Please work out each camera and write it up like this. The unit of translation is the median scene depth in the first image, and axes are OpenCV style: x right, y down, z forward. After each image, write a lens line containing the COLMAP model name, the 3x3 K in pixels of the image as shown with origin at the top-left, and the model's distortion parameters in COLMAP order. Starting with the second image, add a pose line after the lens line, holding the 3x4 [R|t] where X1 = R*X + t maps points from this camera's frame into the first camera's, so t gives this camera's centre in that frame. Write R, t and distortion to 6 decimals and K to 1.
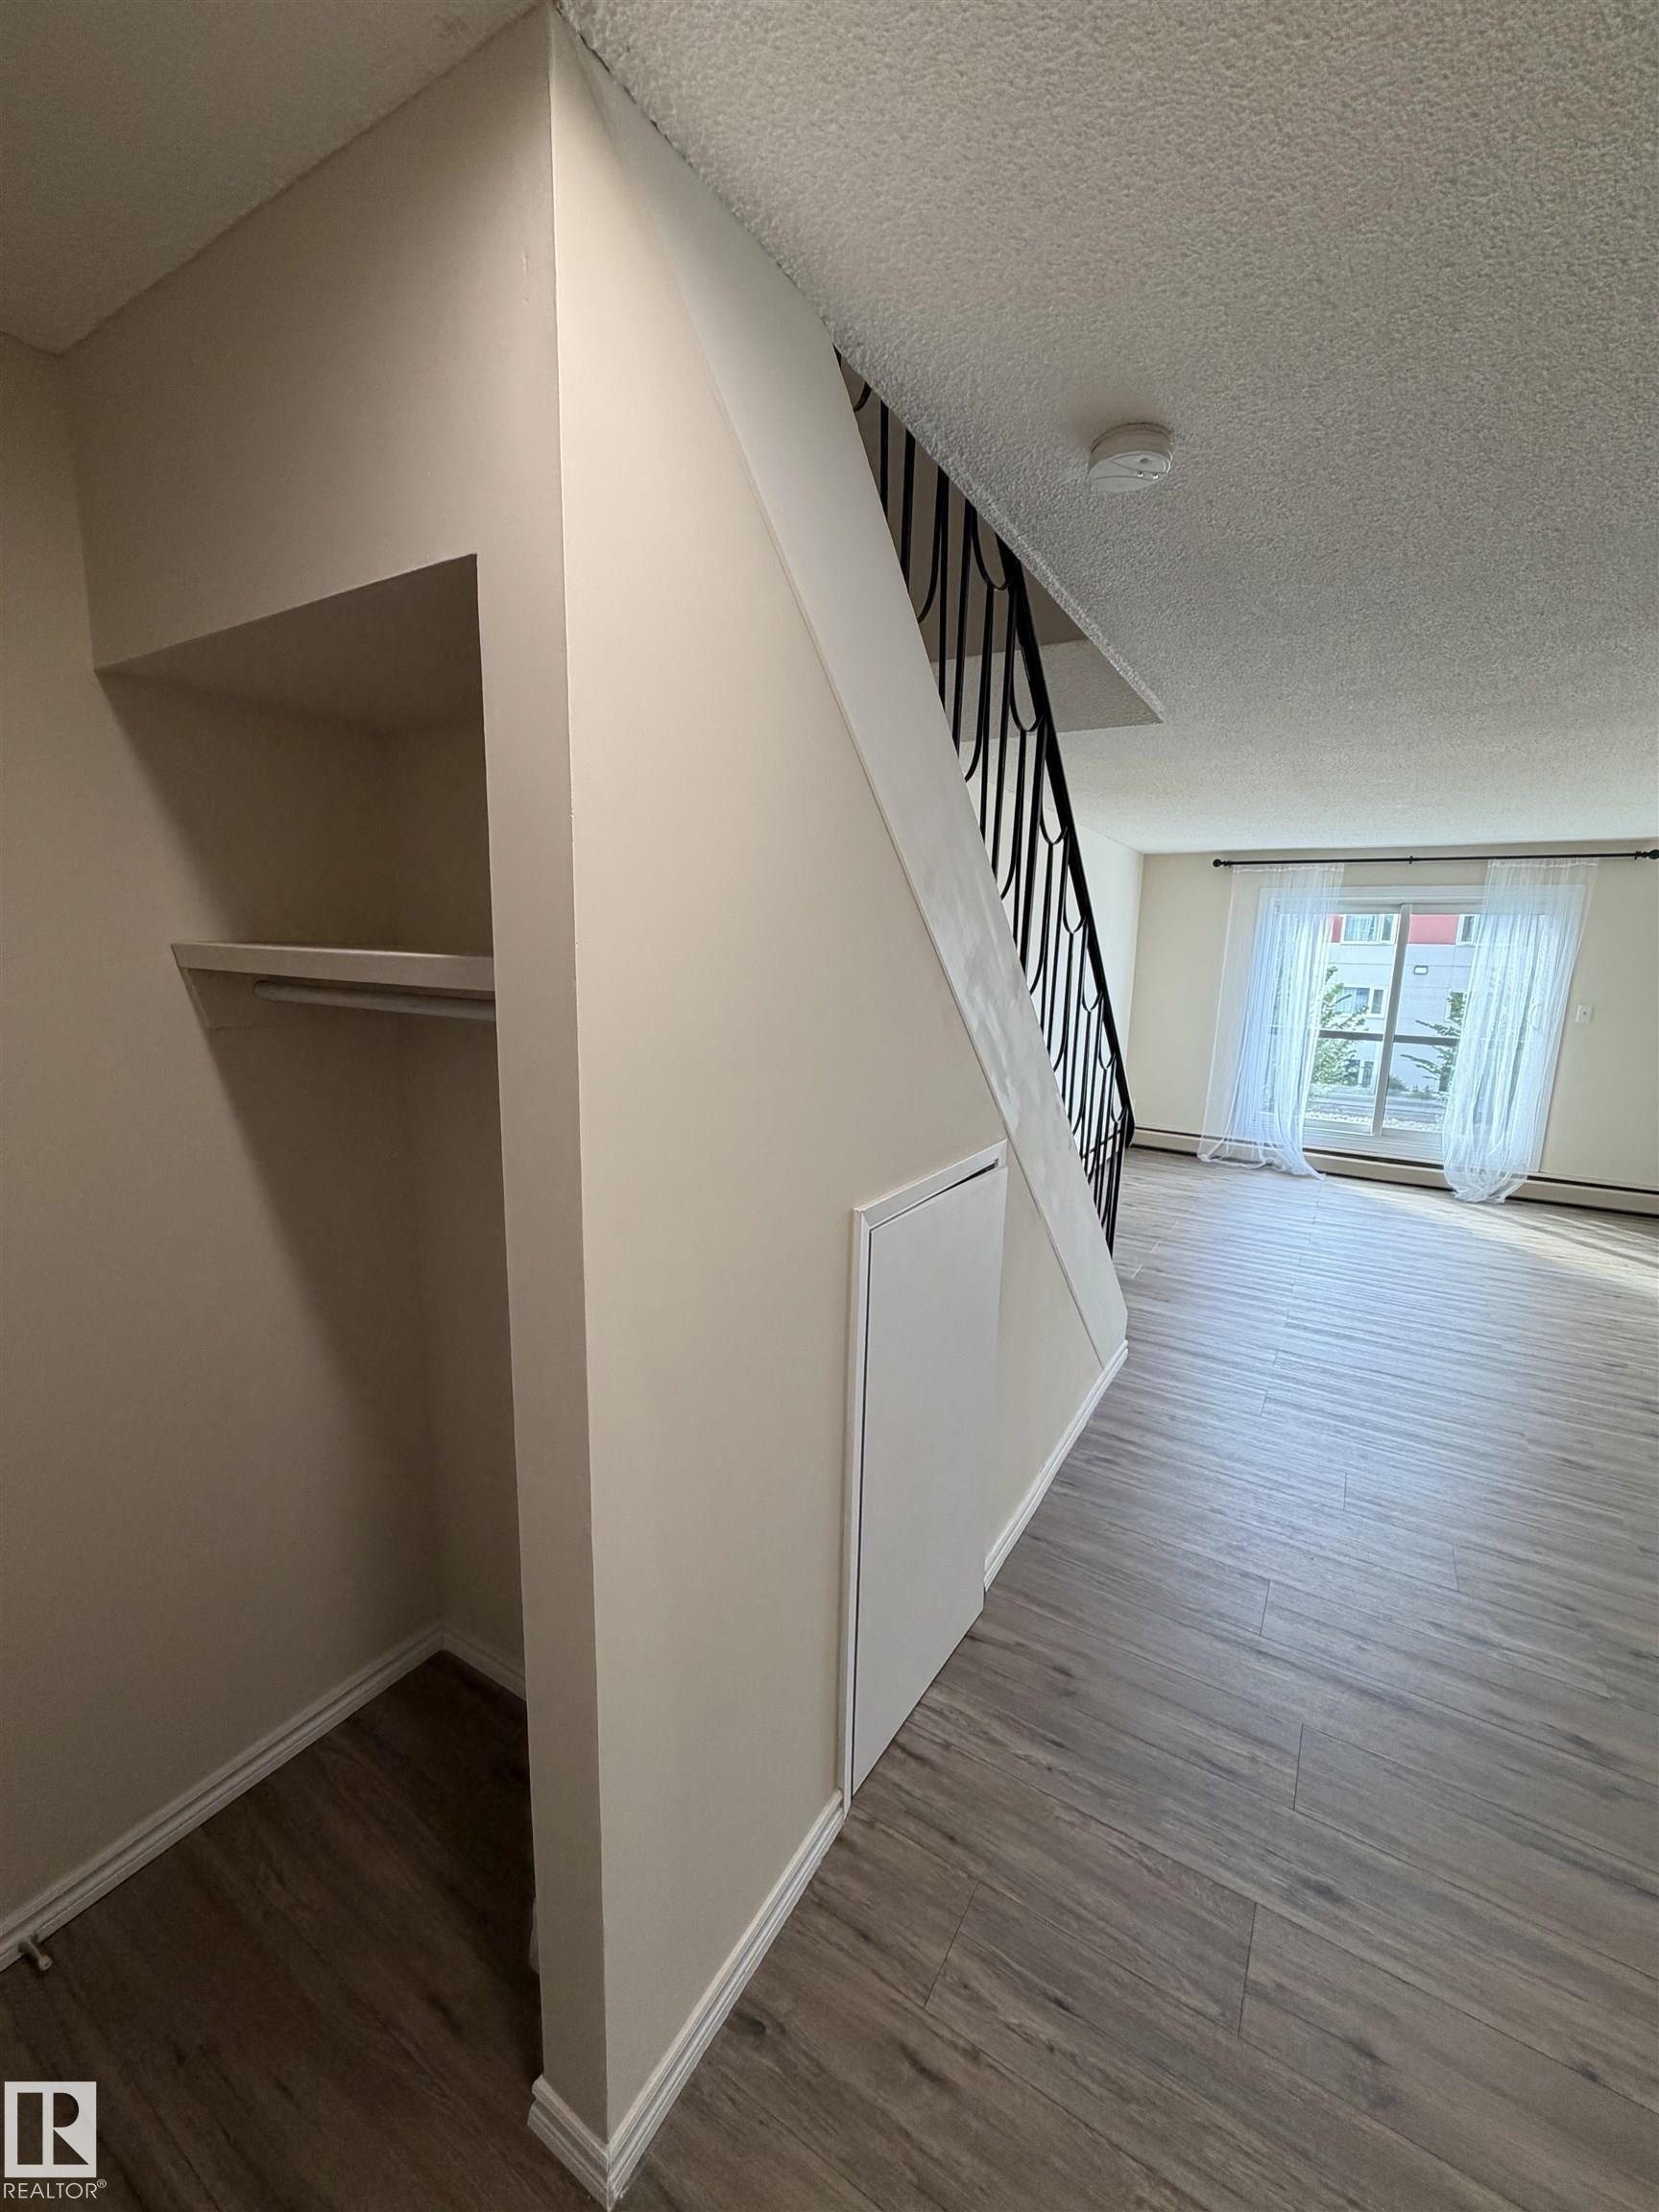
lens RADIAL K [[884.2, 0, 847.6], [0, 884.2, 1096.3], [0, 0, 1]] dist [0.004381, 0.000928]
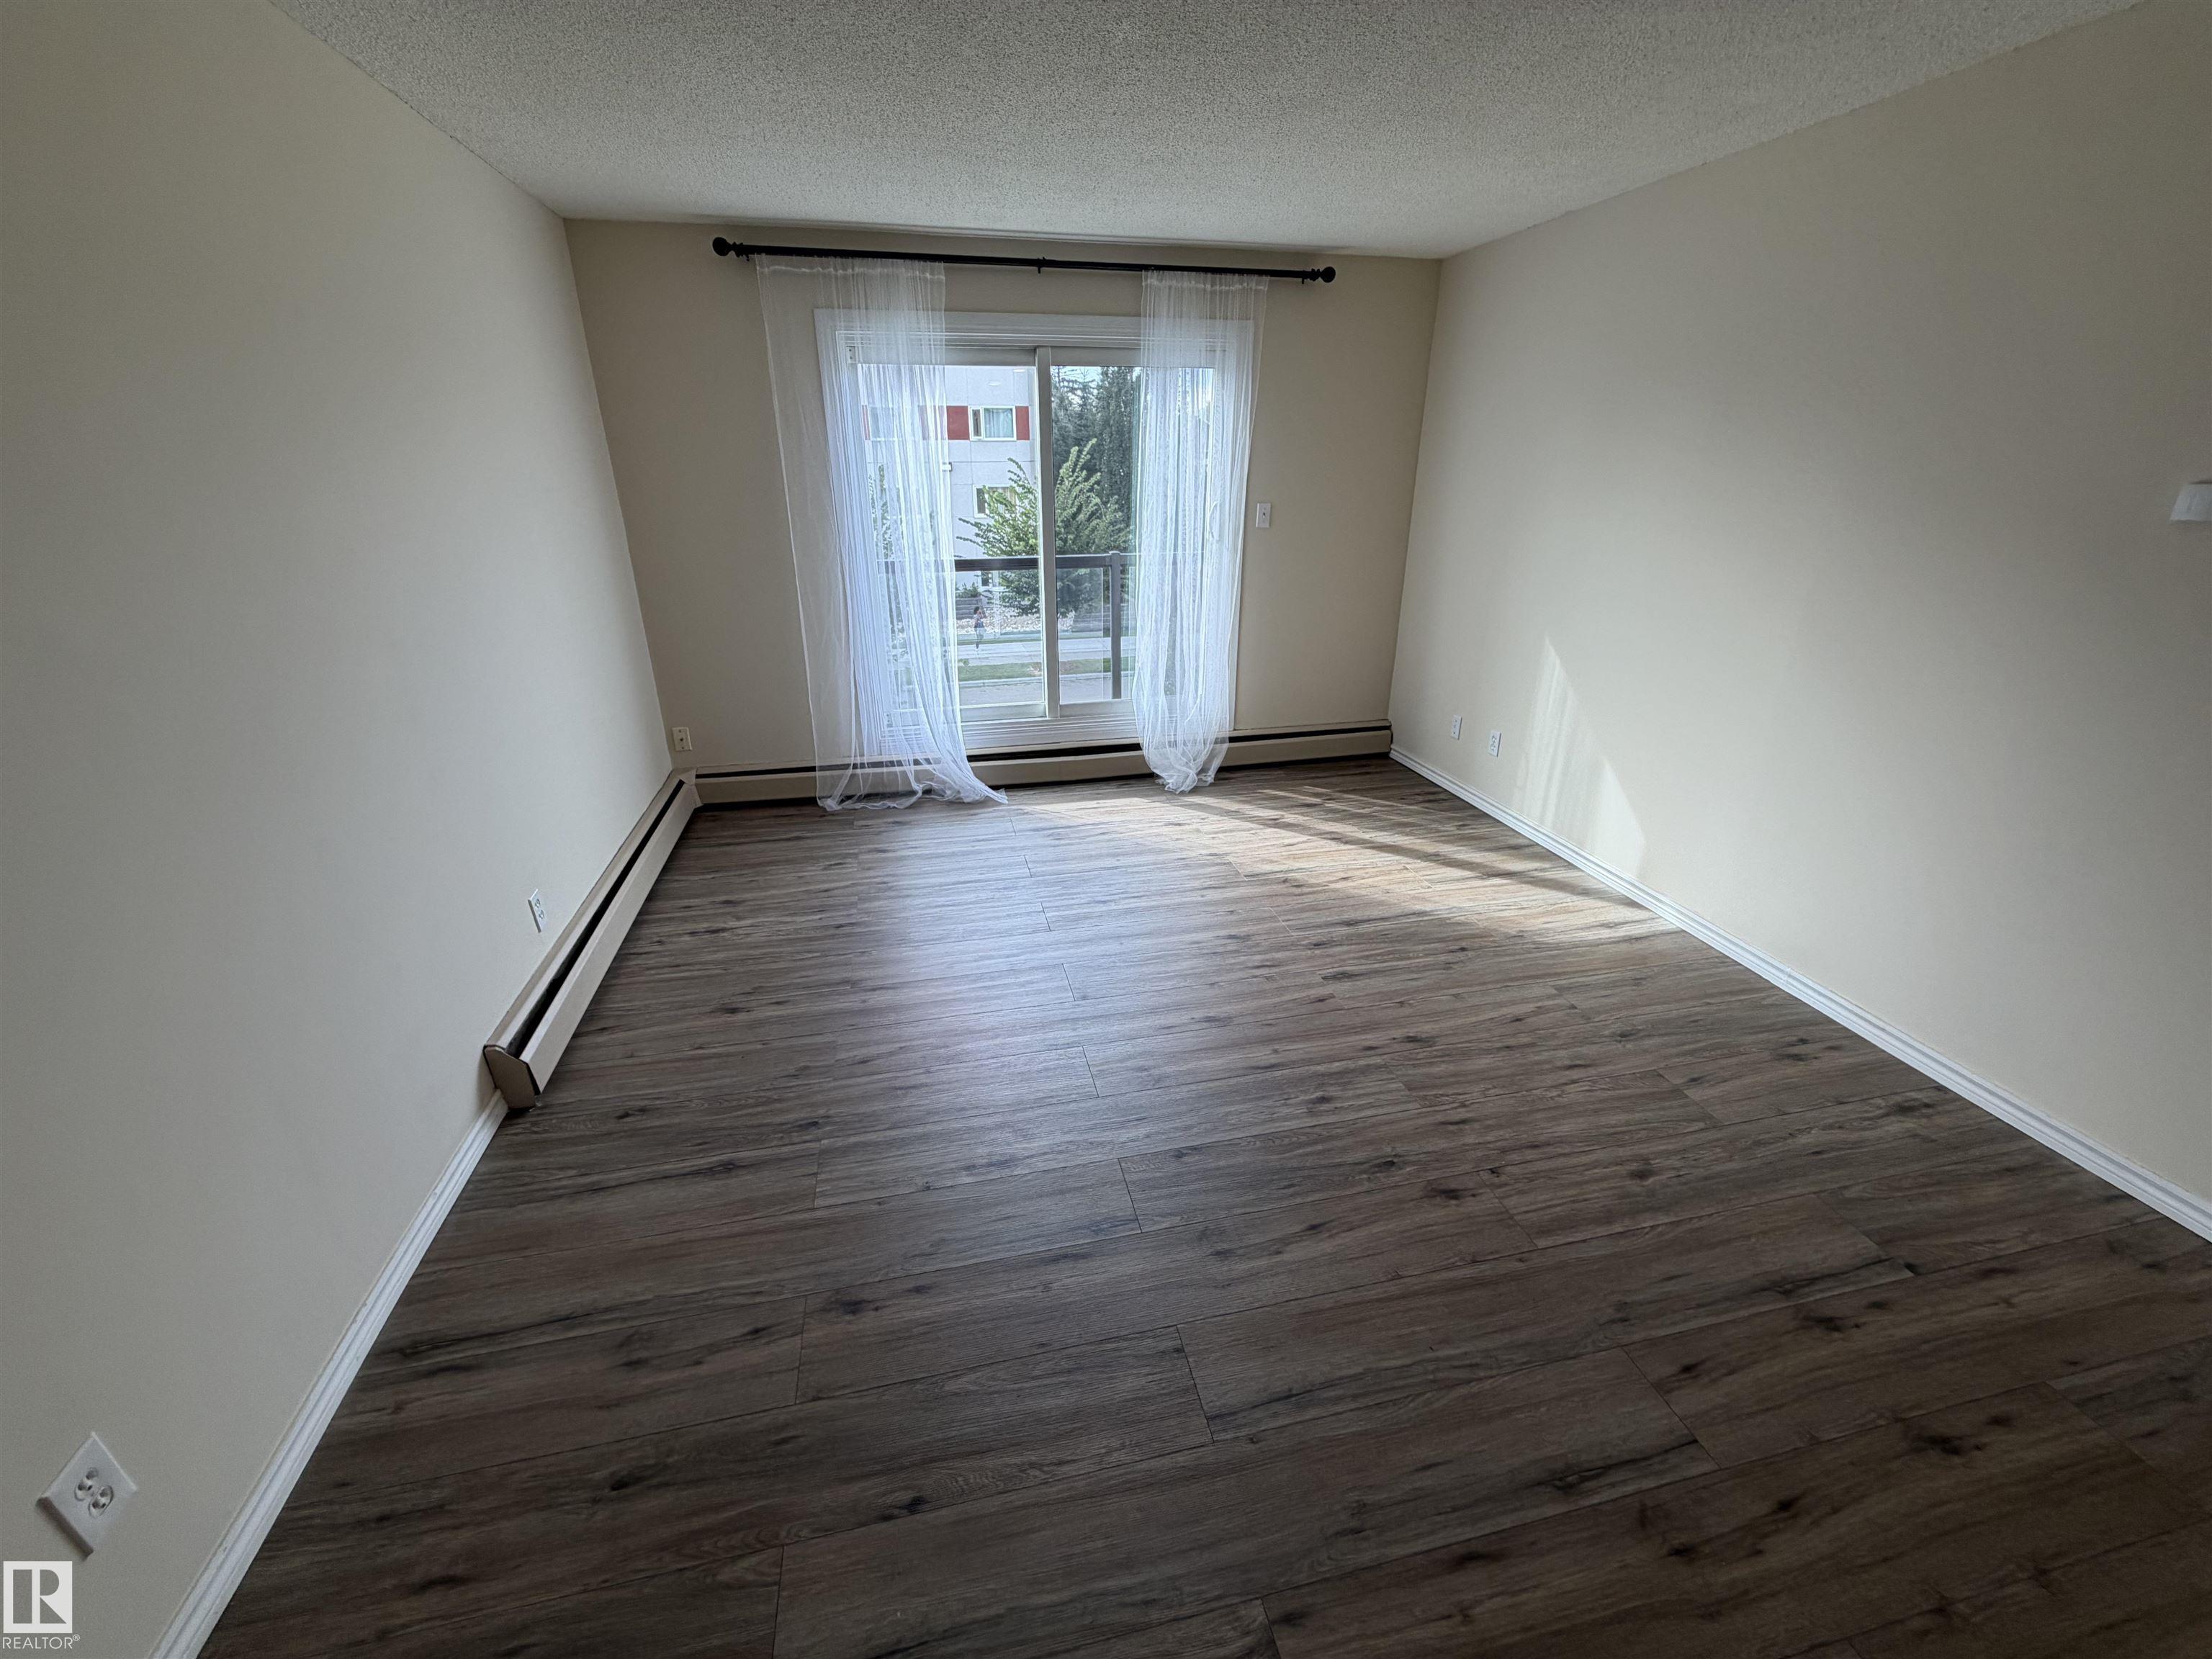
lens RADIAL K [[884.2, 0, 1104.6], [0, 884.2, 829.0], [0, 0, 1]] dist [0.004381, 0.000928]
pose [[0.730736, -0.296280, 0.615015, 0.185217], [0.138374, 0.946492, 0.291556, -0.074130], [-0.668489, -0.127949, 0.732633, 0.486590]]
